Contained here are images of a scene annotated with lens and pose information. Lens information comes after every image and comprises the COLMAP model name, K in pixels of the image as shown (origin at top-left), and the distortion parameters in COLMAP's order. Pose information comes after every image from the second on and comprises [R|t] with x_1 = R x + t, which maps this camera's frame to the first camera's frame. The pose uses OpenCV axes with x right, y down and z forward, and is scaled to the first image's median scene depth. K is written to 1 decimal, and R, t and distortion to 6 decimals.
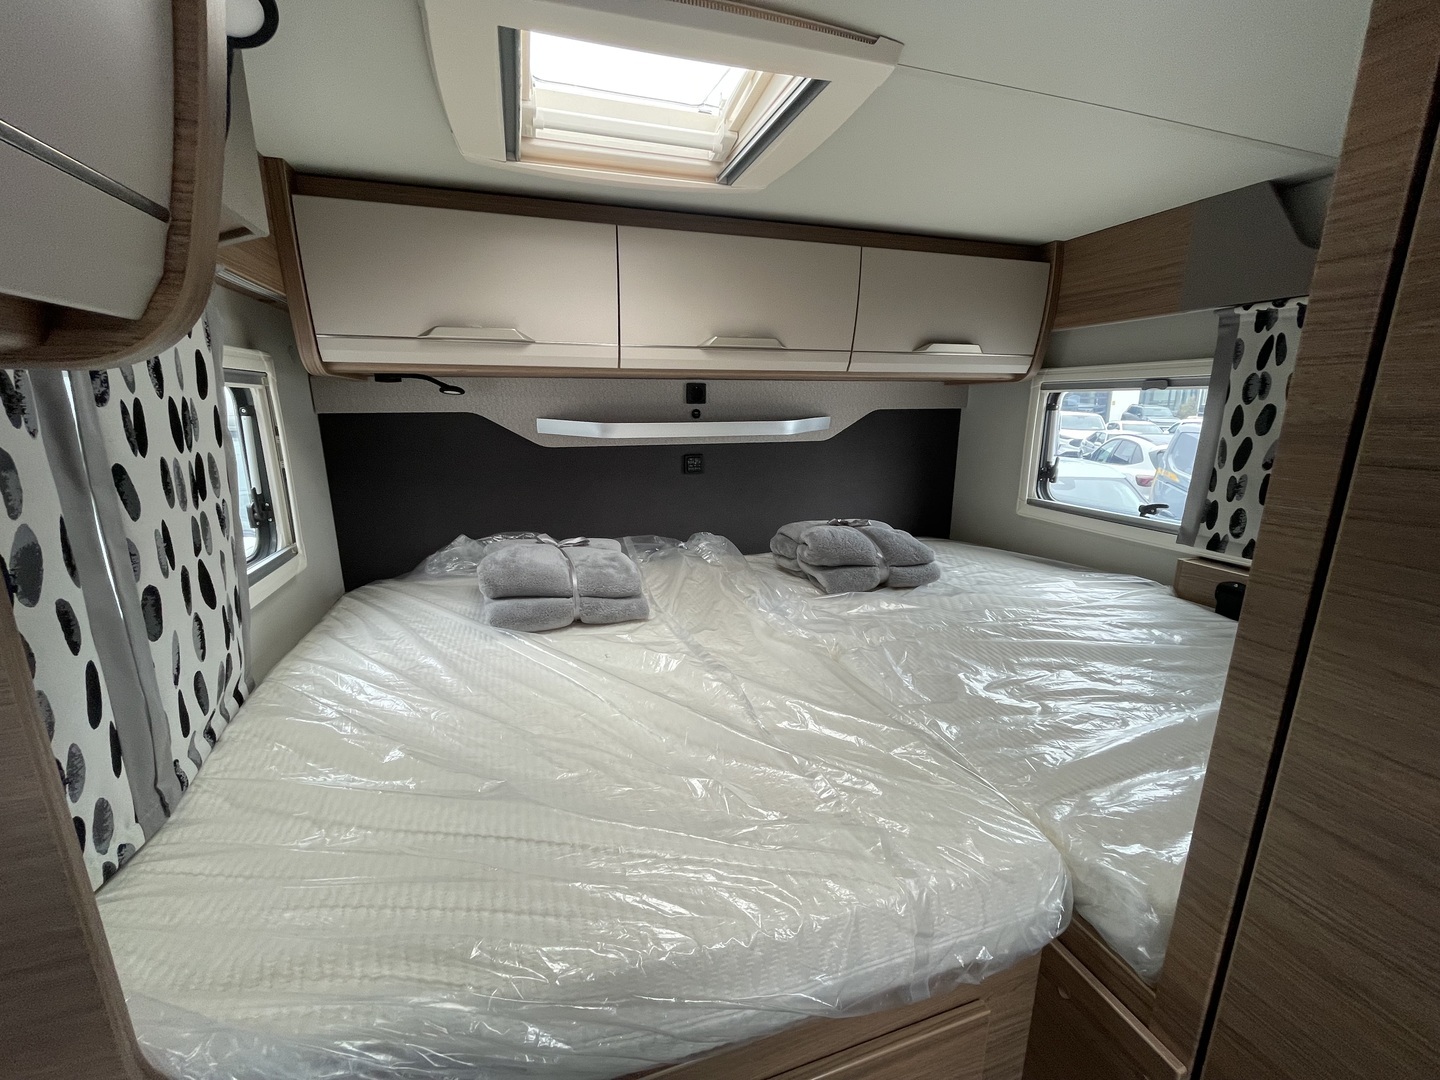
lens RADIAL K [[578.3, 0, 717.3], [0, 578.3, 541.0], [0, 0, 1]] dist [-0.002897, -0.000504]
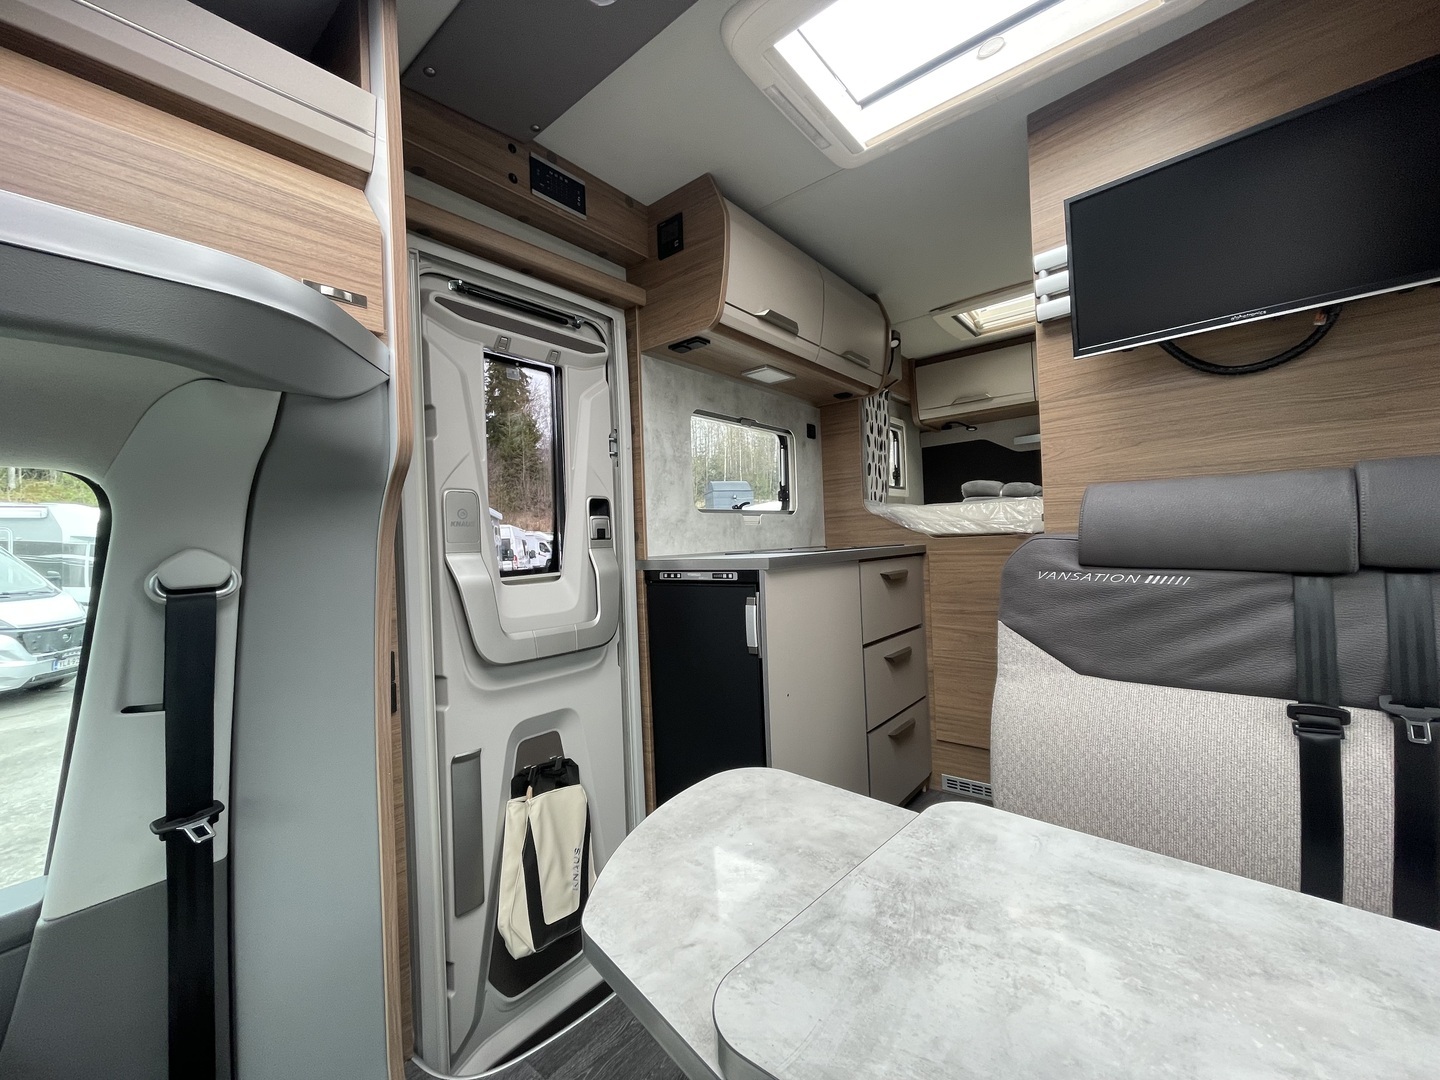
lens RADIAL K [[578.3, 0, 717.3], [0, 578.3, 541.0], [0, 0, 1]] dist [-0.002897, -0.000504]
pose [[0.538211, -0.022789, -0.842502, 1.173638], [-0.152353, 0.980535, -0.123850, 0.783940], [0.828926, 0.195015, 0.524263, -1.212857]]
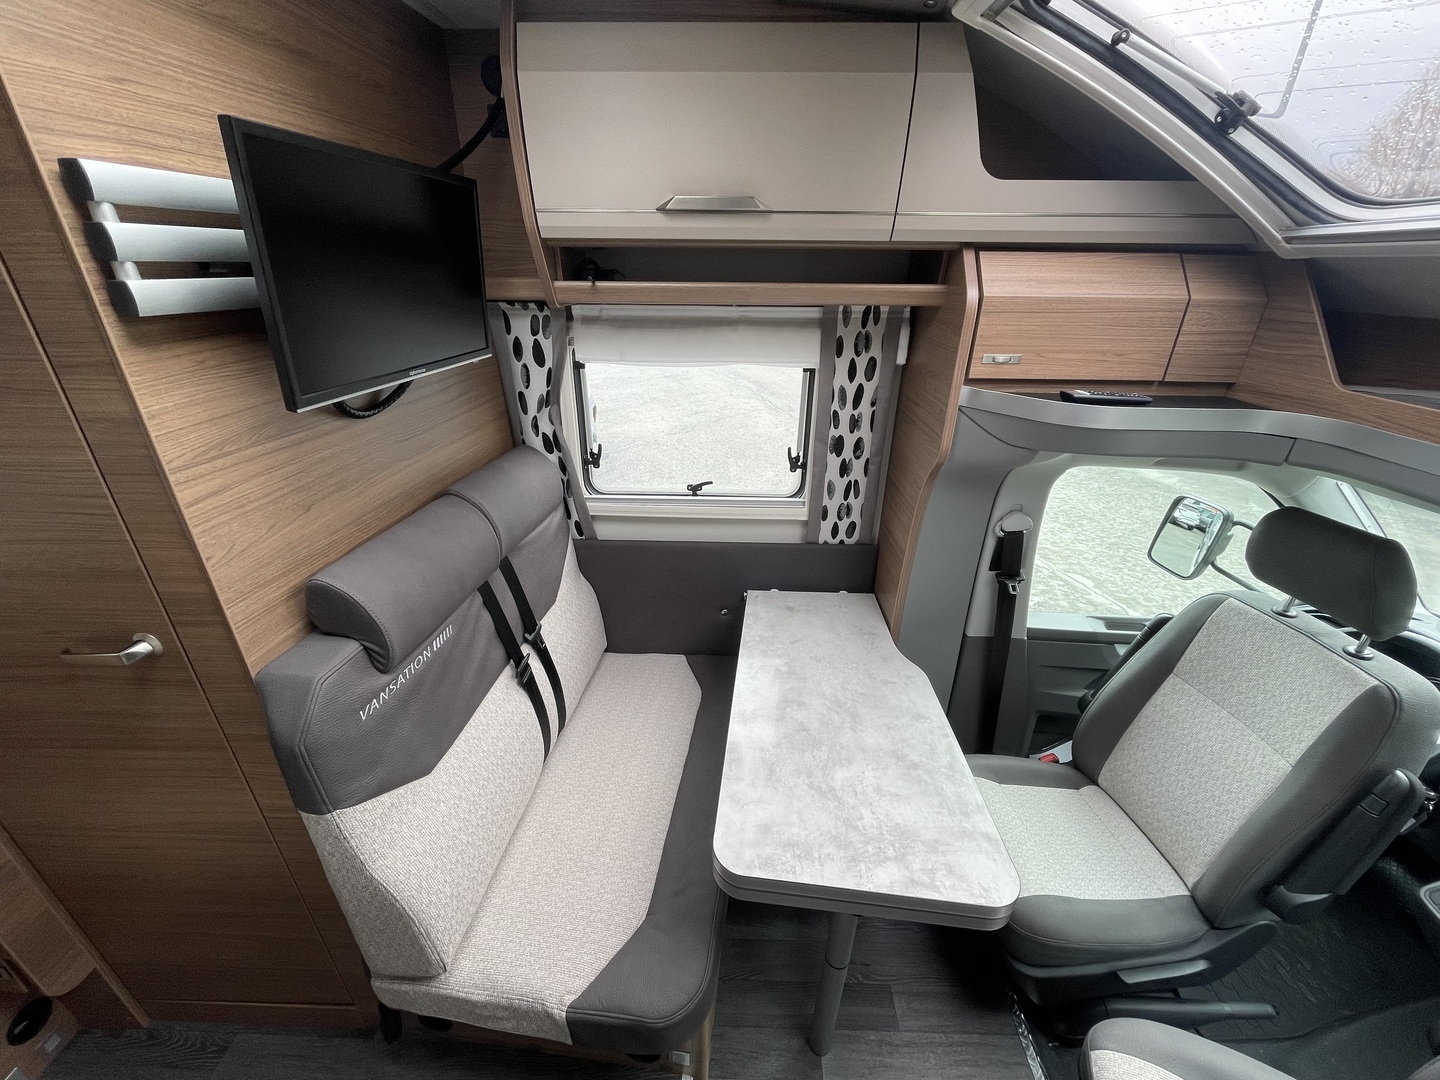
lens RADIAL K [[578.3, 0, 717.3], [0, 578.3, 541.0], [0, 0, 1]] dist [-0.002897, -0.000504]
pose [[0.334436, -0.404453, 0.851217, 0.164881], [0.205665, 0.912778, 0.352899, 0.222693], [-0.919703, 0.057043, 0.388448, -0.880549]]
